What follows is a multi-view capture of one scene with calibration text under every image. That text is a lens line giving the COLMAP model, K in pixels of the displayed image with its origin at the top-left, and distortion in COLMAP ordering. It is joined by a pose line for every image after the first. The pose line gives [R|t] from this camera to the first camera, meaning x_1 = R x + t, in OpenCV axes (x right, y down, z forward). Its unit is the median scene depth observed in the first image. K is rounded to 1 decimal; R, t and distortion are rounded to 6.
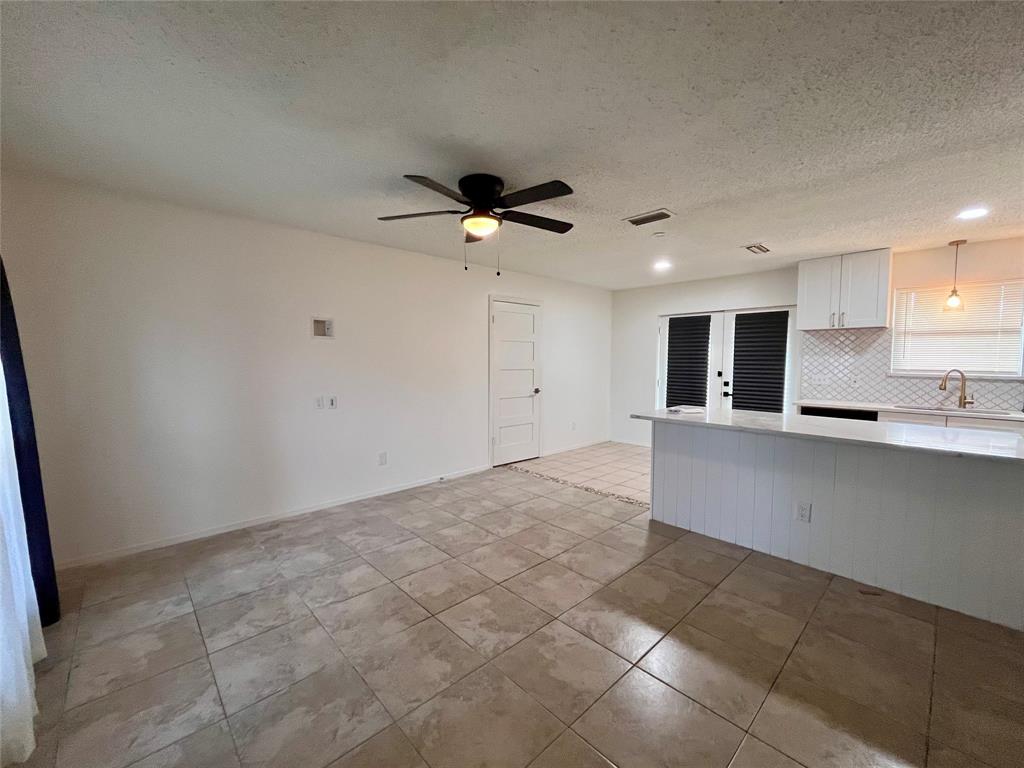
lens RADIAL K [[417.2, 0, 512.5], [0, 417.2, 385.8], [0, 0, 1]] dist [-0.002203, -0.000274]
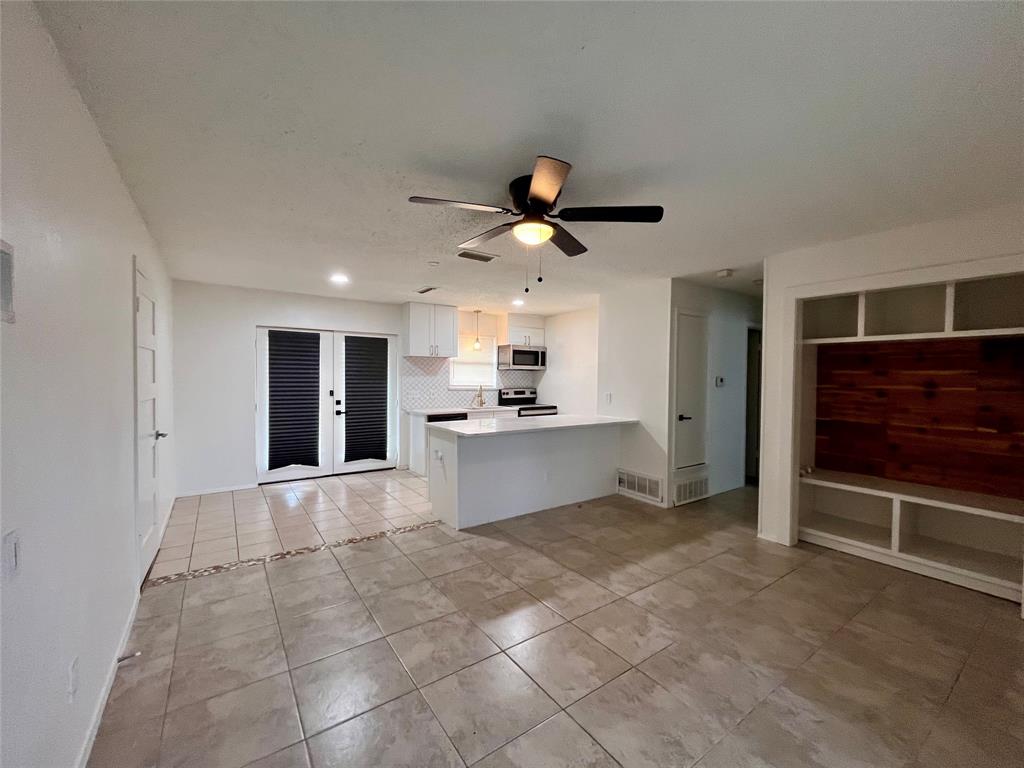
lens RADIAL K [[417.2, 0, 512.5], [0, 417.2, 385.8], [0, 0, 1]] dist [-0.002203, -0.000274]
pose [[0.145595, -0.023428, 0.989067, -0.588688], [0.056830, 0.998267, 0.015281, -0.050071], [-0.987711, 0.053984, 0.146674, 0.574851]]
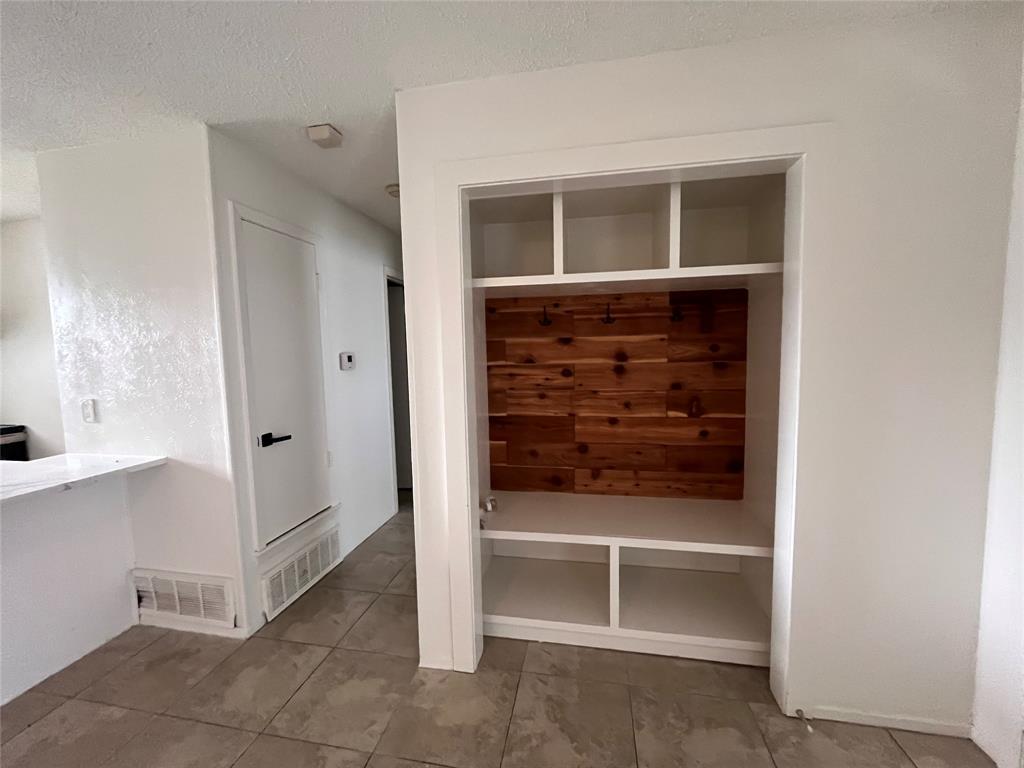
lens RADIAL K [[417.2, 0, 512.5], [0, 417.2, 385.8], [0, 0, 1]] dist [-0.002203, -0.000274]
pose [[-0.587829, -0.058312, 0.806881, -0.059768], [0.073717, 0.989388, 0.125205, -0.036336], [-0.805620, 0.133080, -0.577293, 0.351303]]
